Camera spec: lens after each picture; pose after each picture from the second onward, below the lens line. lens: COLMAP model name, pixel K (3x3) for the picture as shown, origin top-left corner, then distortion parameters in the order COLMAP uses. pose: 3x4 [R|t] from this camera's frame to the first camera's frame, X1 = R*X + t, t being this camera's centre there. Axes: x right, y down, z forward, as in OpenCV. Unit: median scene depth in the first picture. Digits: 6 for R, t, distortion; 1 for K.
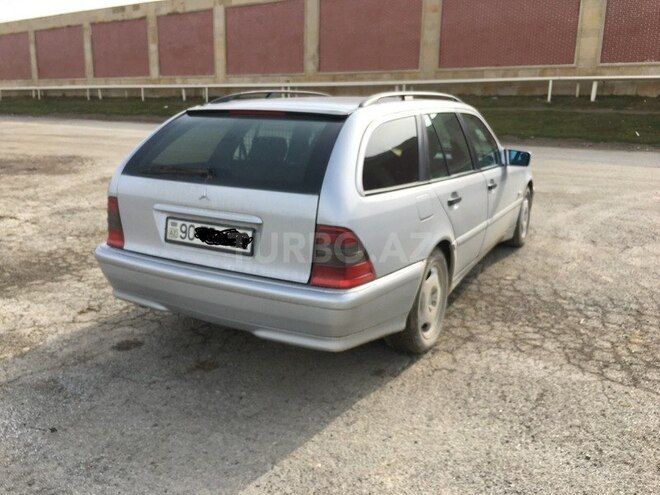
lens RADIAL K [[568.4, 0, 326.3], [0, 568.4, 247.0], [0, 0, 1]] dist [0.067420, -0.099964]
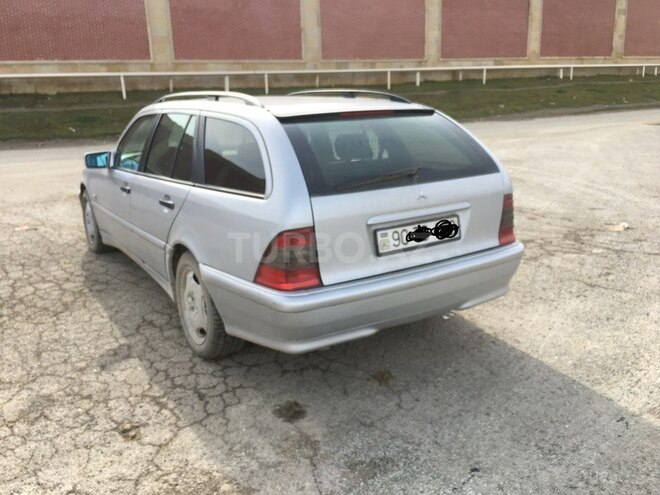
lens RADIAL K [[568.4, 0, 327.1], [0, 568.4, 247.0], [0, 0, 1]] dist [0.067420, -0.099964]
pose [[0.474827, -0.252180, 0.843176, -0.771595], [0.249415, 0.957347, 0.145871, -0.126479], [-0.843997, 0.141038, 0.517471, 0.417364]]
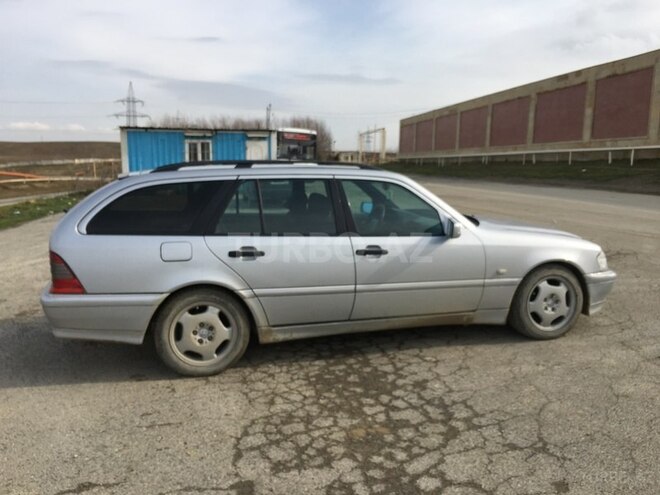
lens RADIAL K [[568.4, 0, 328.8], [0, 568.4, 248.2], [0, 0, 1]] dist [0.067420, -0.099964]
pose [[0.700201, 0.097979, -0.707191, 0.955446], [-0.171008, 0.984721, -0.032888, -0.070601], [0.693163, 0.143964, 0.706258, 0.258991]]
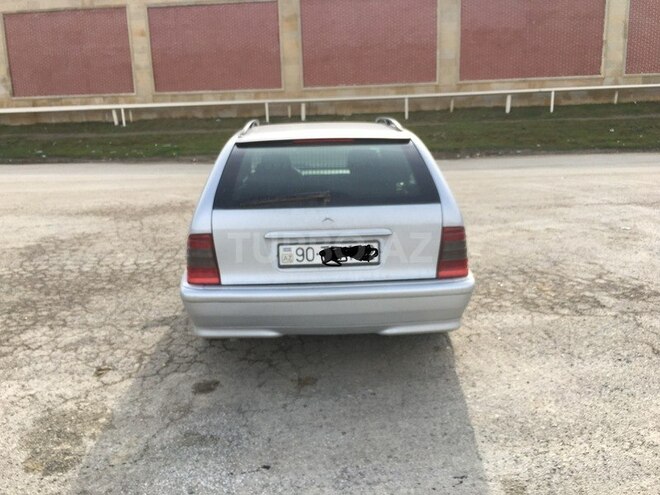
lens RADIAL K [[568.4, 0, 327.5], [0, 568.4, 247.0], [0, 0, 1]] dist [0.067420, -0.099964]
pose [[0.858342, -0.144933, 0.492182, -0.500622], [0.162543, 0.986676, 0.007080, -0.028054], [-0.486650, 0.073924, 0.870464, 0.037579]]
